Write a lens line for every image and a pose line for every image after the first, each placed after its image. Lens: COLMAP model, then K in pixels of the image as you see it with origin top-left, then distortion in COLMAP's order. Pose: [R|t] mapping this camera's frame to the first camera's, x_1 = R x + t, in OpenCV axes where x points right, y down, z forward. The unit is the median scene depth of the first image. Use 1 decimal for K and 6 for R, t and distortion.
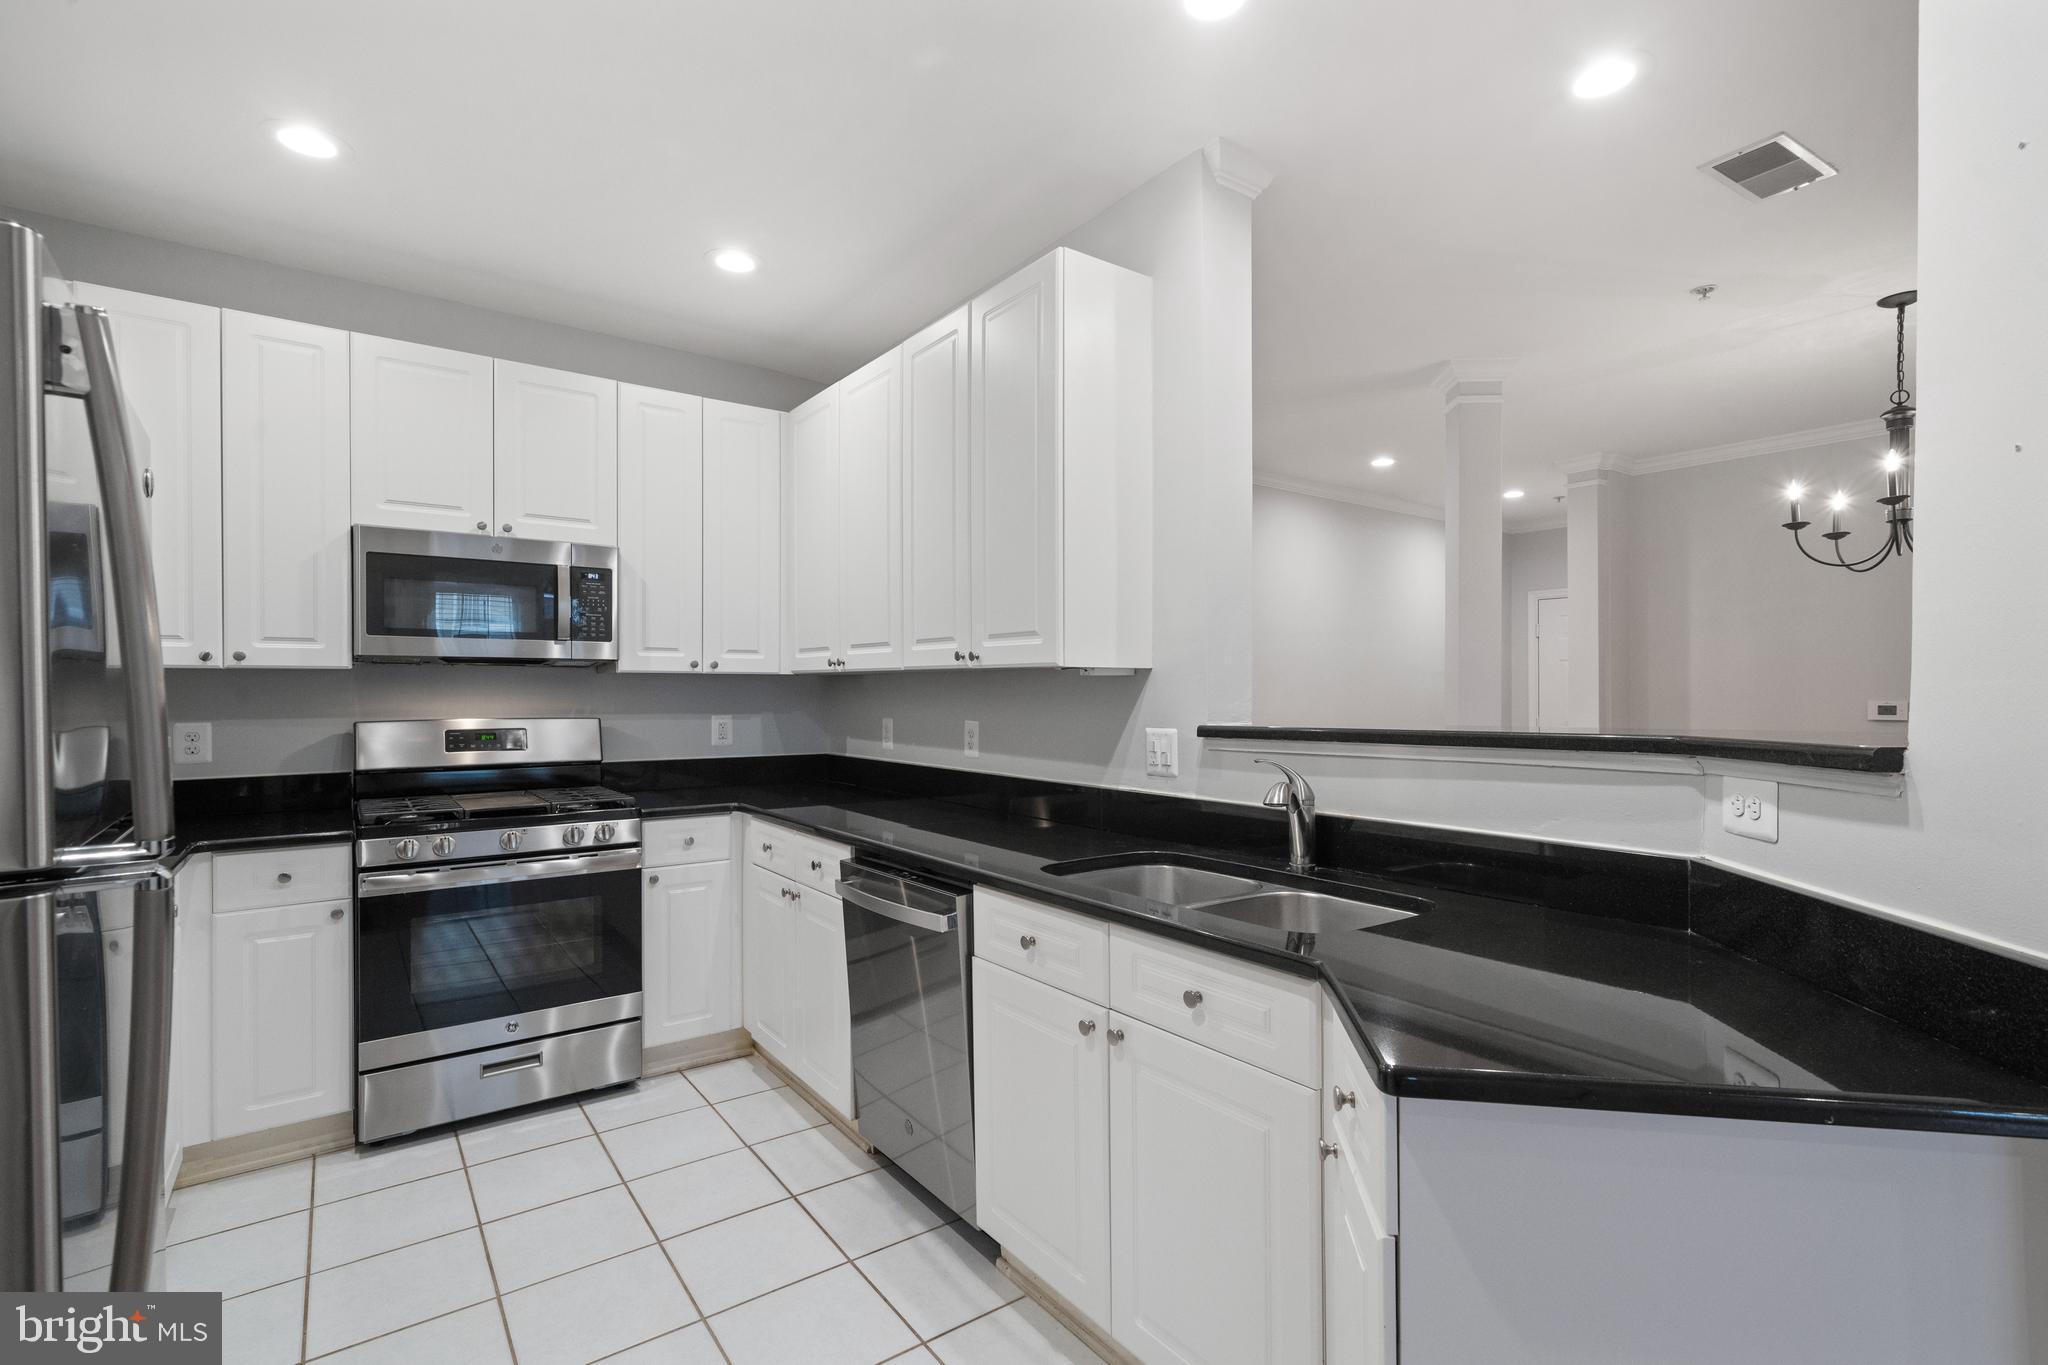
lens RADIAL K [[946.2, 0, 1021.0], [0, 946.2, 697.5], [0, 0, 1]] dist [0.000769, 0.000560]
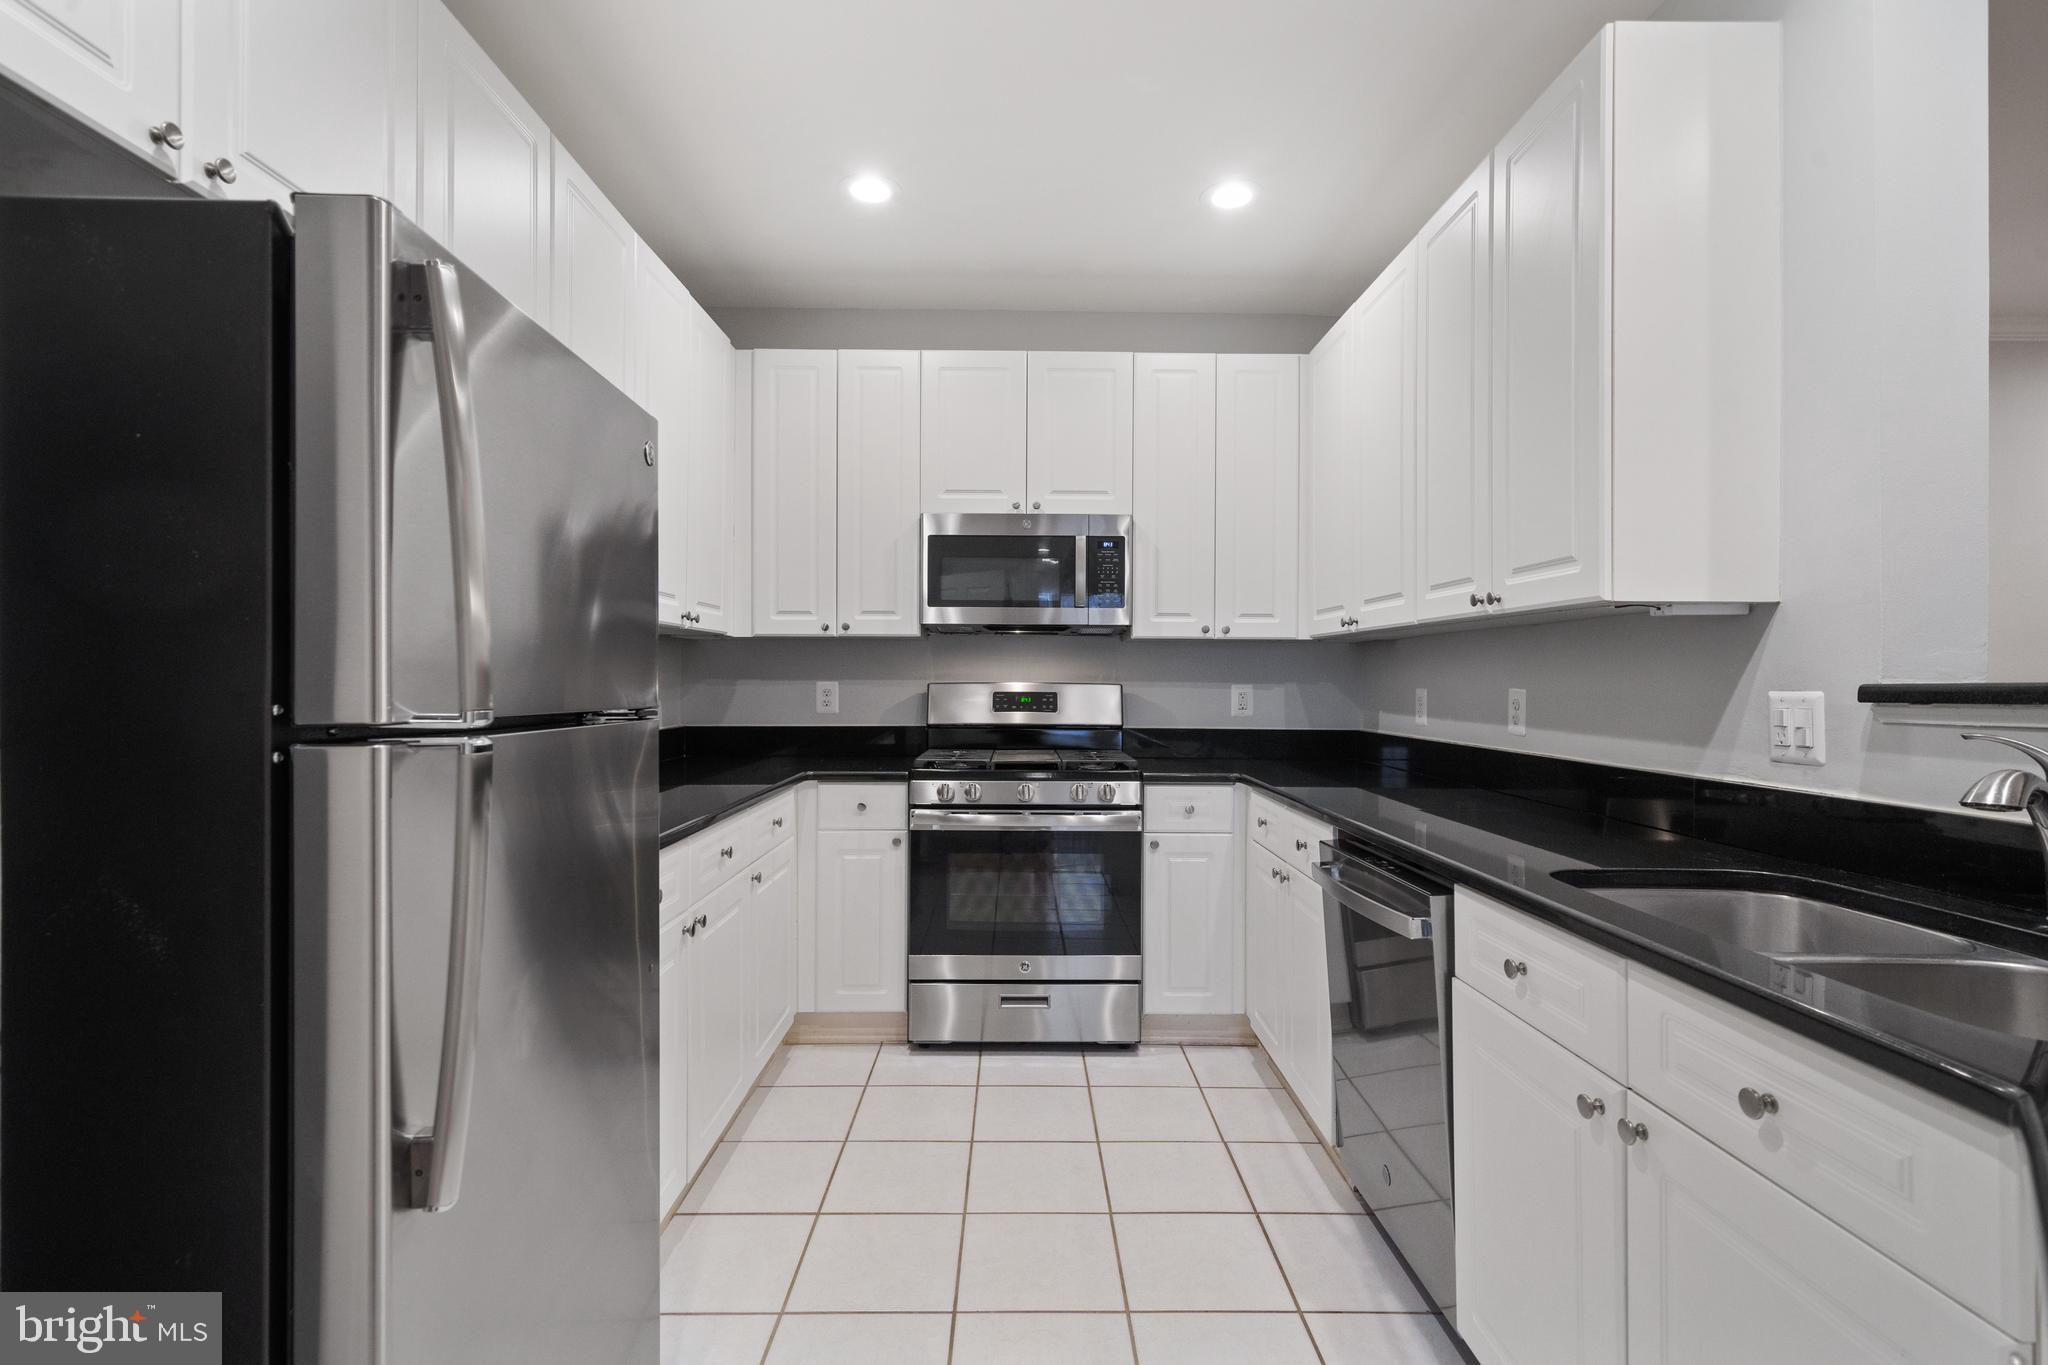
lens RADIAL K [[946.2, 0, 1017.2], [0, 946.2, 677.3], [0, 0, 1]] dist [0.000769, 0.000560]
pose [[0.810003, 0.004541, -0.586409, 0.088217], [-0.011868, 0.999892, -0.008650, 0.032177], [0.586306, 0.013965, 0.809969, 0.130481]]
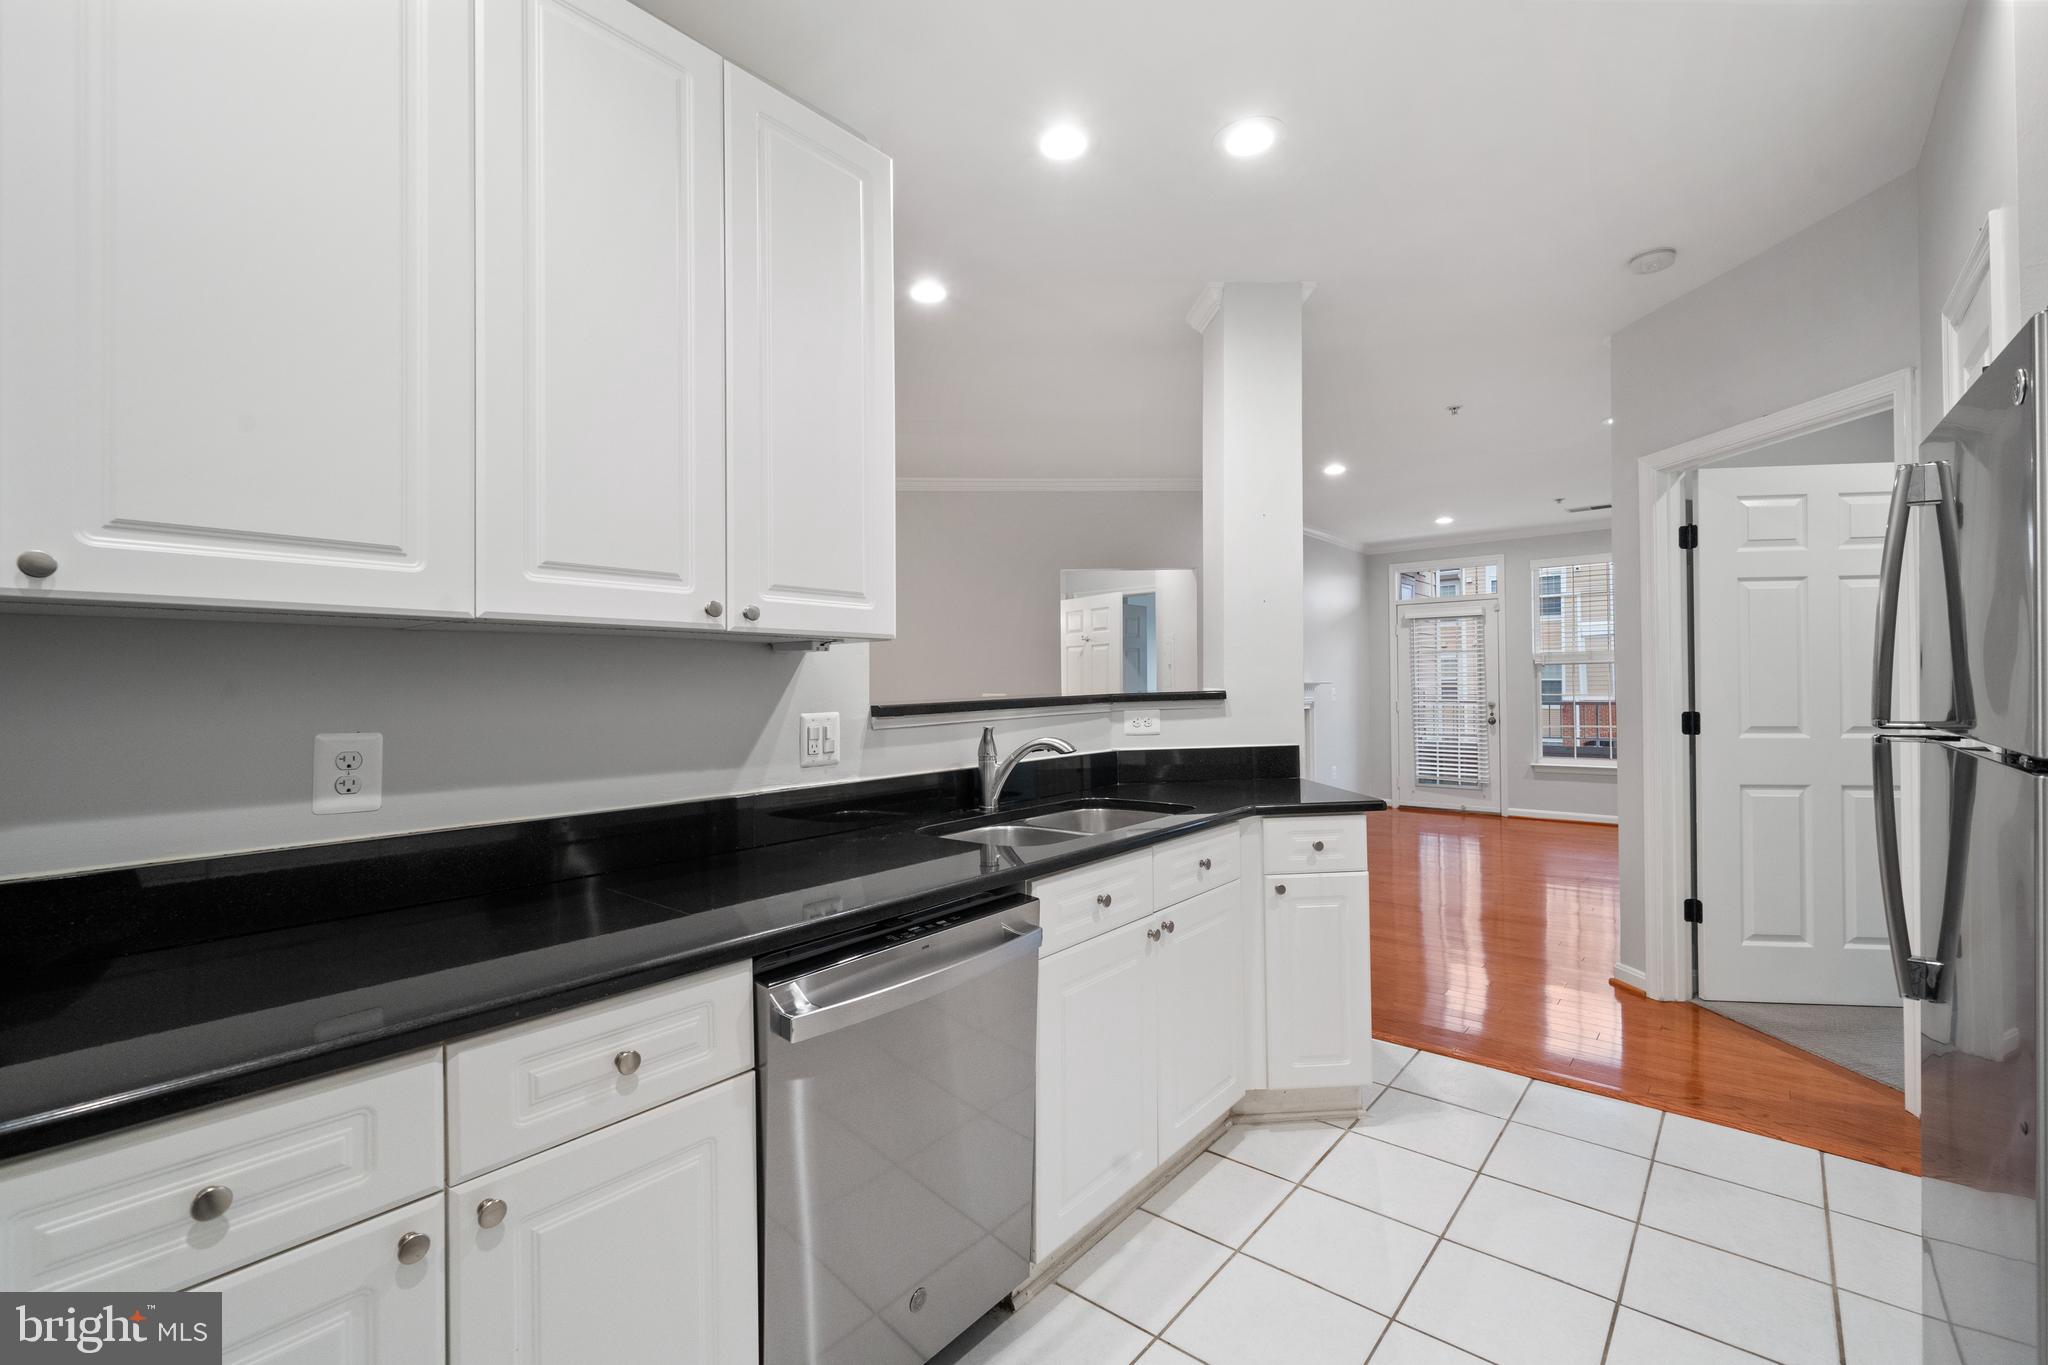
lens RADIAL K [[887.1, 0, 1033.3], [0, 887.1, 678.6], [0, 0, 1]] dist [0.010258, 0.000381]
pose [[-0.250147, 0.005738, 0.968191, -0.670882], [0.013623, 0.999904, -0.002406, 0.004502], [-0.968112, 0.012587, -0.250201, 0.938329]]
